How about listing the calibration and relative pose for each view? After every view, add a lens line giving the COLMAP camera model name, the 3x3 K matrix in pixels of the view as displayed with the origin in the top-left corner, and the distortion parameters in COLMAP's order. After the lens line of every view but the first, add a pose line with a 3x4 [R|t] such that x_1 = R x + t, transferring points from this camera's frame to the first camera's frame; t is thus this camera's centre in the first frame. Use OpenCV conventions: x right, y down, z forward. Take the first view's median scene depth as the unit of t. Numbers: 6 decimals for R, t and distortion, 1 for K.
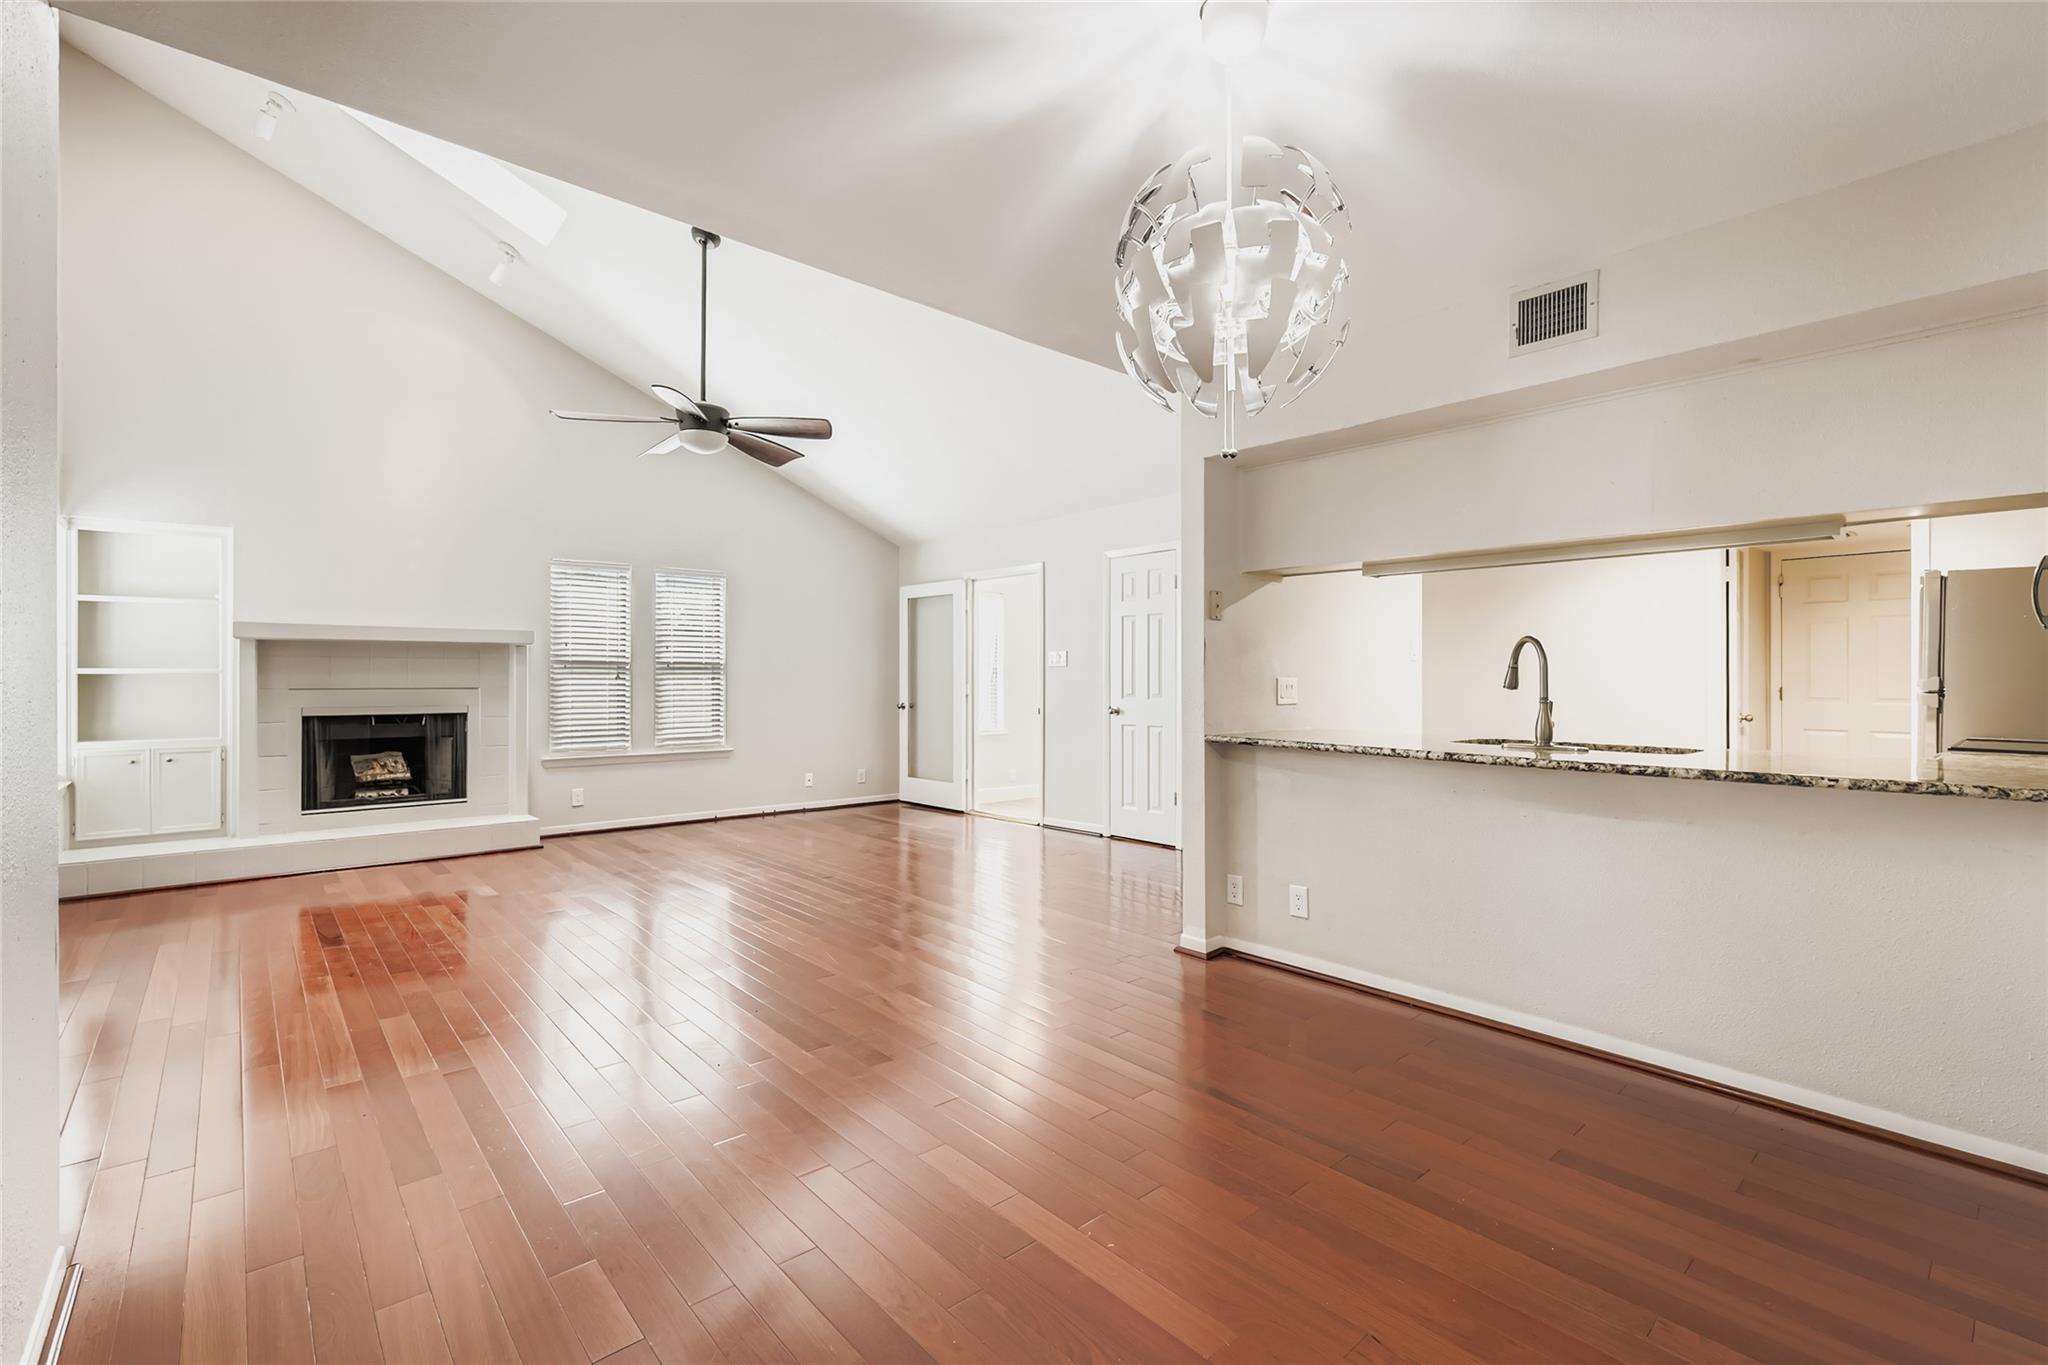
lens RADIAL K [[899.5, 0, 1024.0], [0, 899.5, 682.5], [0, 0, 1]] dist [0.002123, 0.000201]
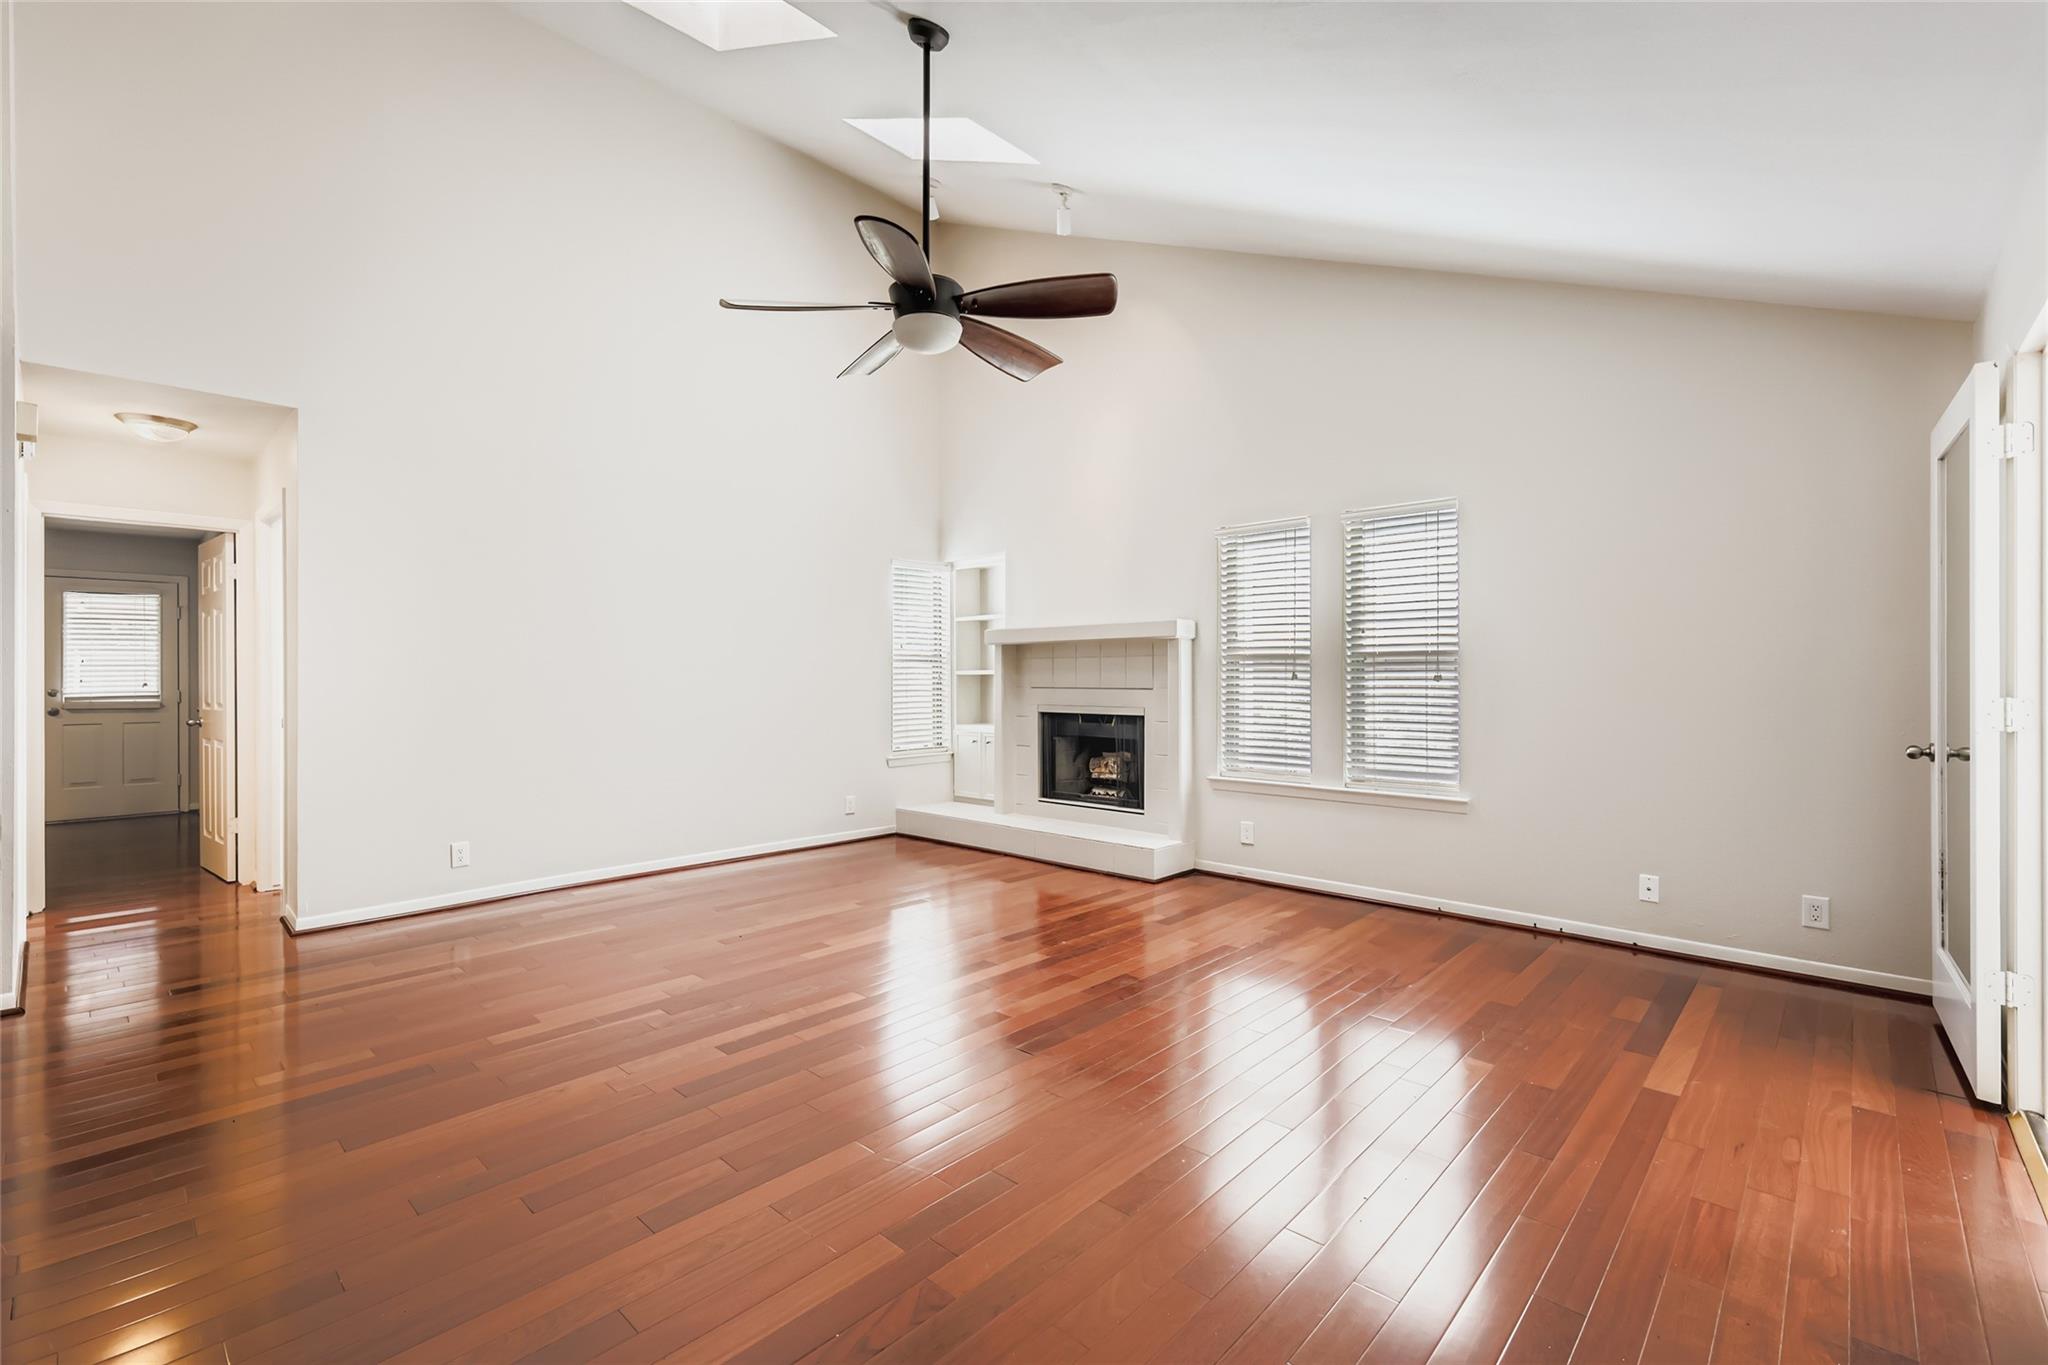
lens RADIAL K [[899.5, 0, 1024.0], [0, 899.5, 682.5], [0, 0, 1]] dist [0.002123, 0.000201]
pose [[0.099170, 0.001105, -0.995070, 0.273615], [-0.009639, 0.999954, 0.000150, 0.001151], [0.995024, 0.009577, 0.099176, 0.803322]]
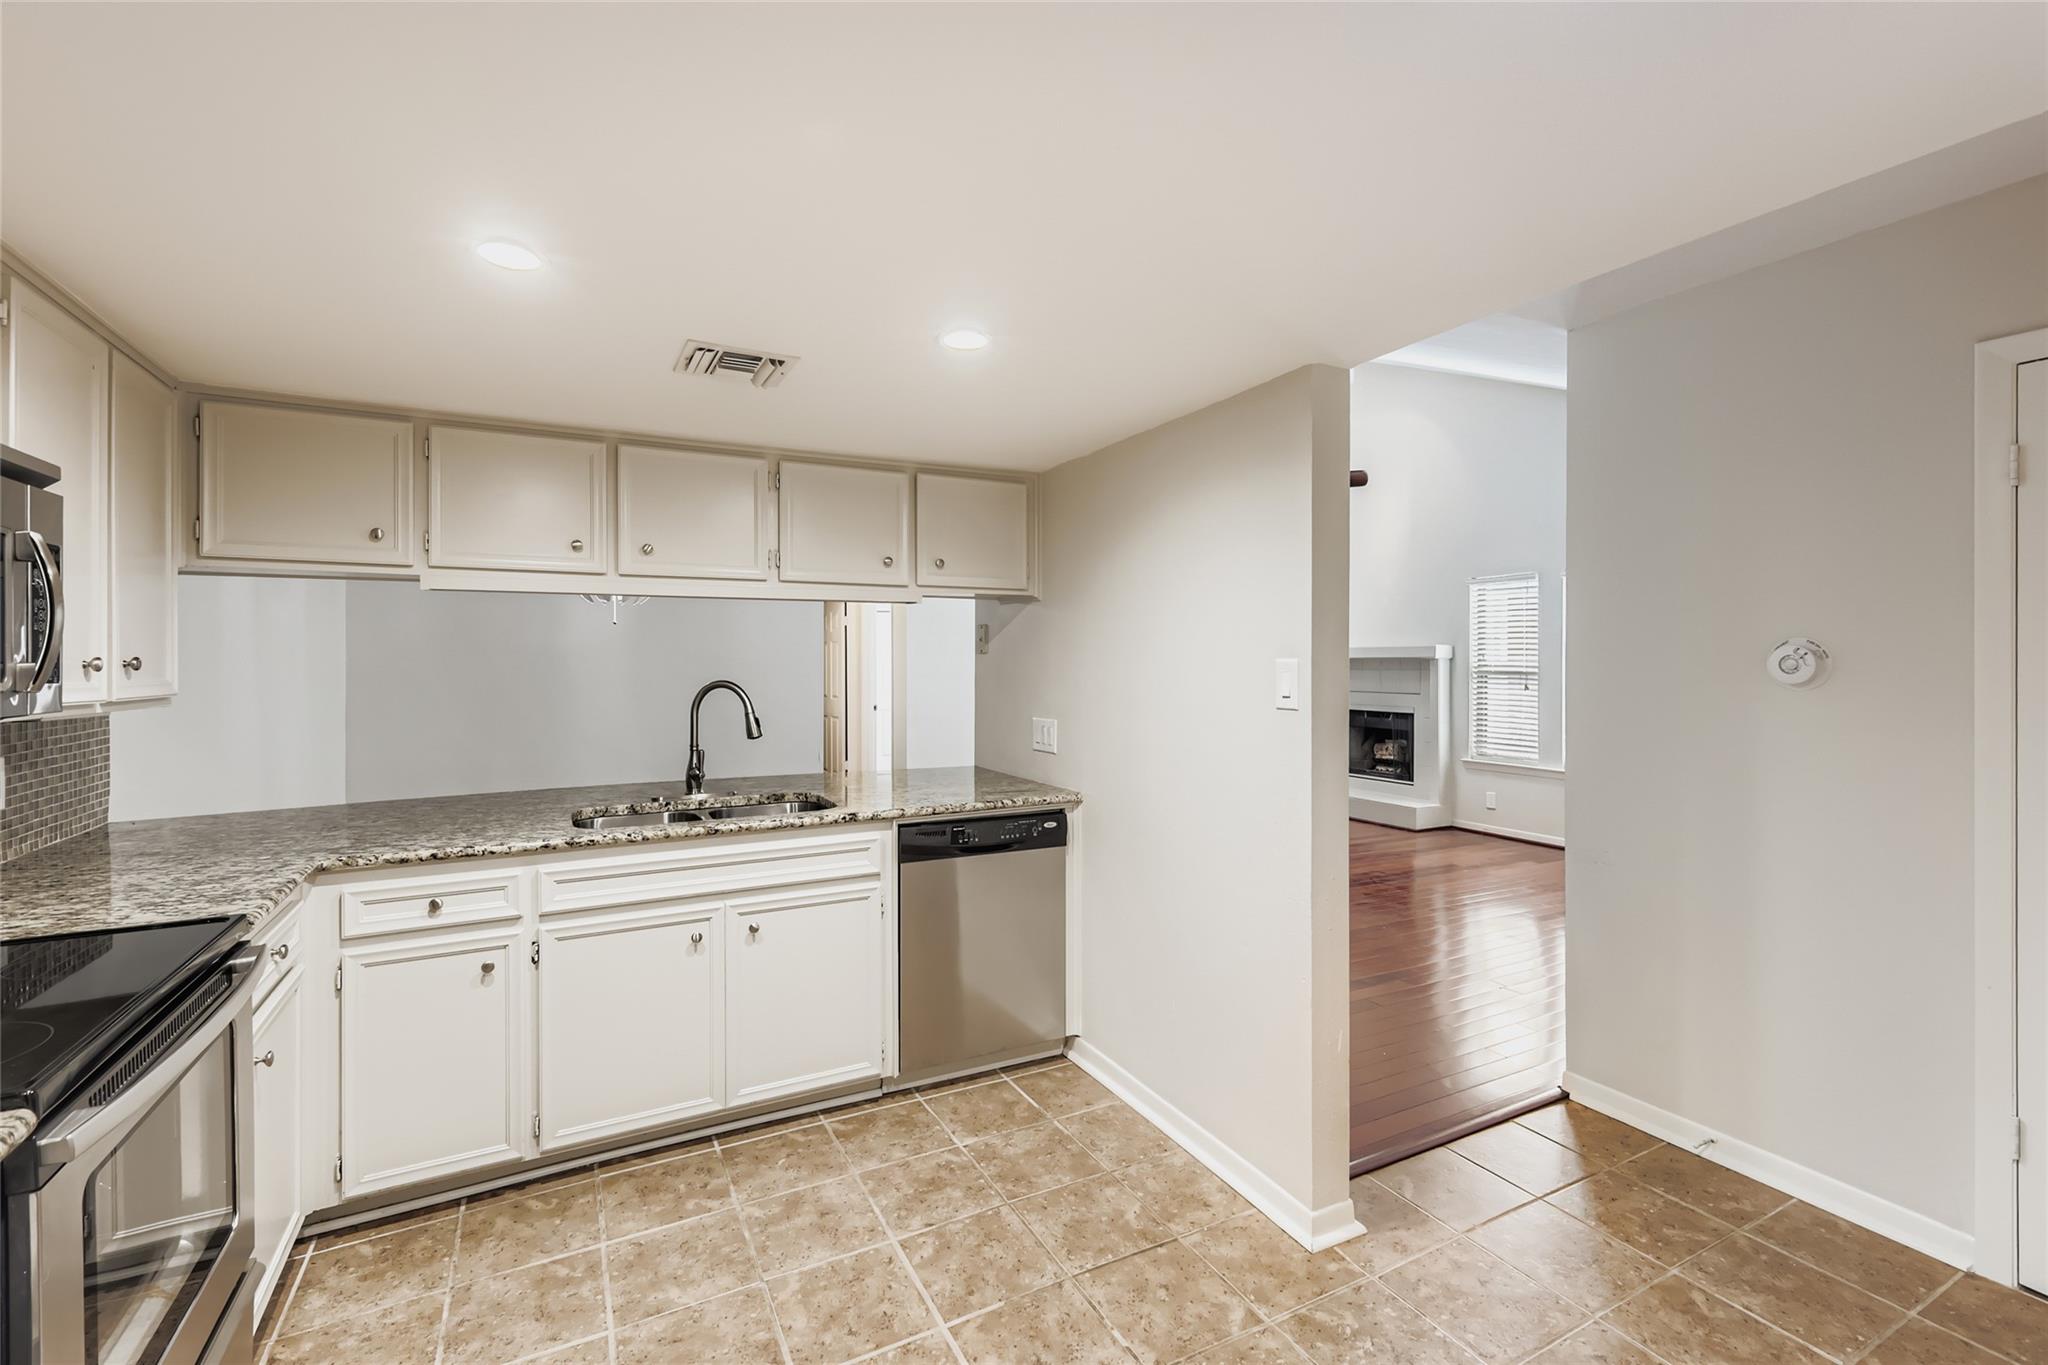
lens RADIAL K [[901.8, 0, 1019.6], [0, 901.8, 673.4], [0, 0, 1]] dist [-0.000158, 0.000662]
pose [[-0.237428, 0.012211, -0.971328, 0.728651], [-0.004022, 0.999900, 0.013553, -0.037004], [0.971397, 0.007125, -0.237355, 0.780051]]
